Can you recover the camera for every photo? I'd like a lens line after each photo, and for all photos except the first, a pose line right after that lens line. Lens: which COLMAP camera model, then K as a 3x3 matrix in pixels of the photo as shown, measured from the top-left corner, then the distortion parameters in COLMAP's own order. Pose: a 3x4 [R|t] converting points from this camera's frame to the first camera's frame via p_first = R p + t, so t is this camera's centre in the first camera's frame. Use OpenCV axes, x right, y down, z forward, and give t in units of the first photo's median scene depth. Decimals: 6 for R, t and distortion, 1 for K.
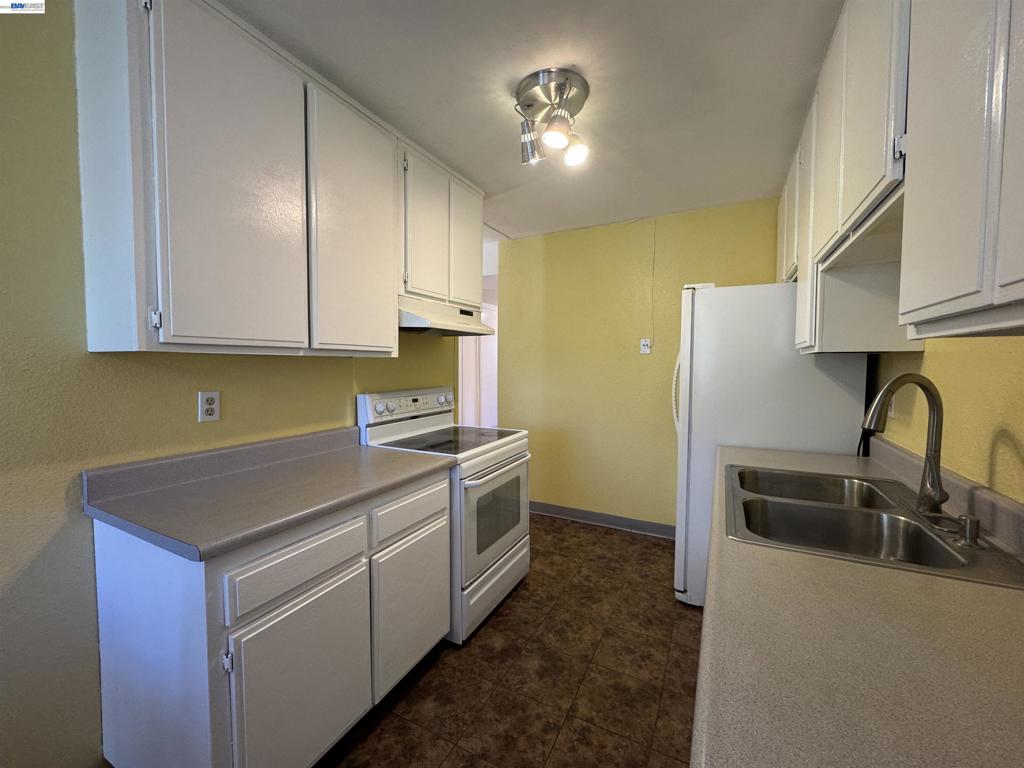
lens RADIAL K [[407.0, 0, 510.4], [0, 407.0, 383.7], [0, 0, 1]] dist [-0.000654, 0.000624]
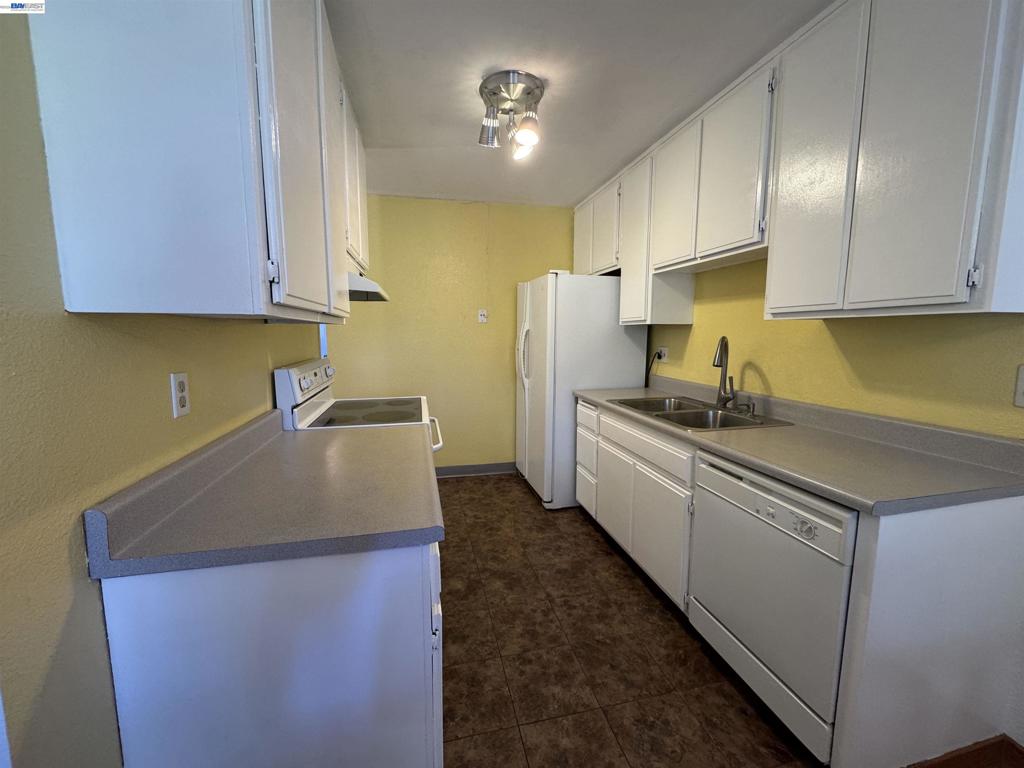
lens RADIAL K [[407.0, 0, 510.4], [0, 407.0, 383.7], [0, 0, 1]] dist [-0.000654, 0.000624]
pose [[0.763181, -0.082985, 0.640834, -0.620124], [0.032136, 0.995367, 0.090624, -0.005337], [-0.645385, -0.048568, 0.762311, 0.093123]]
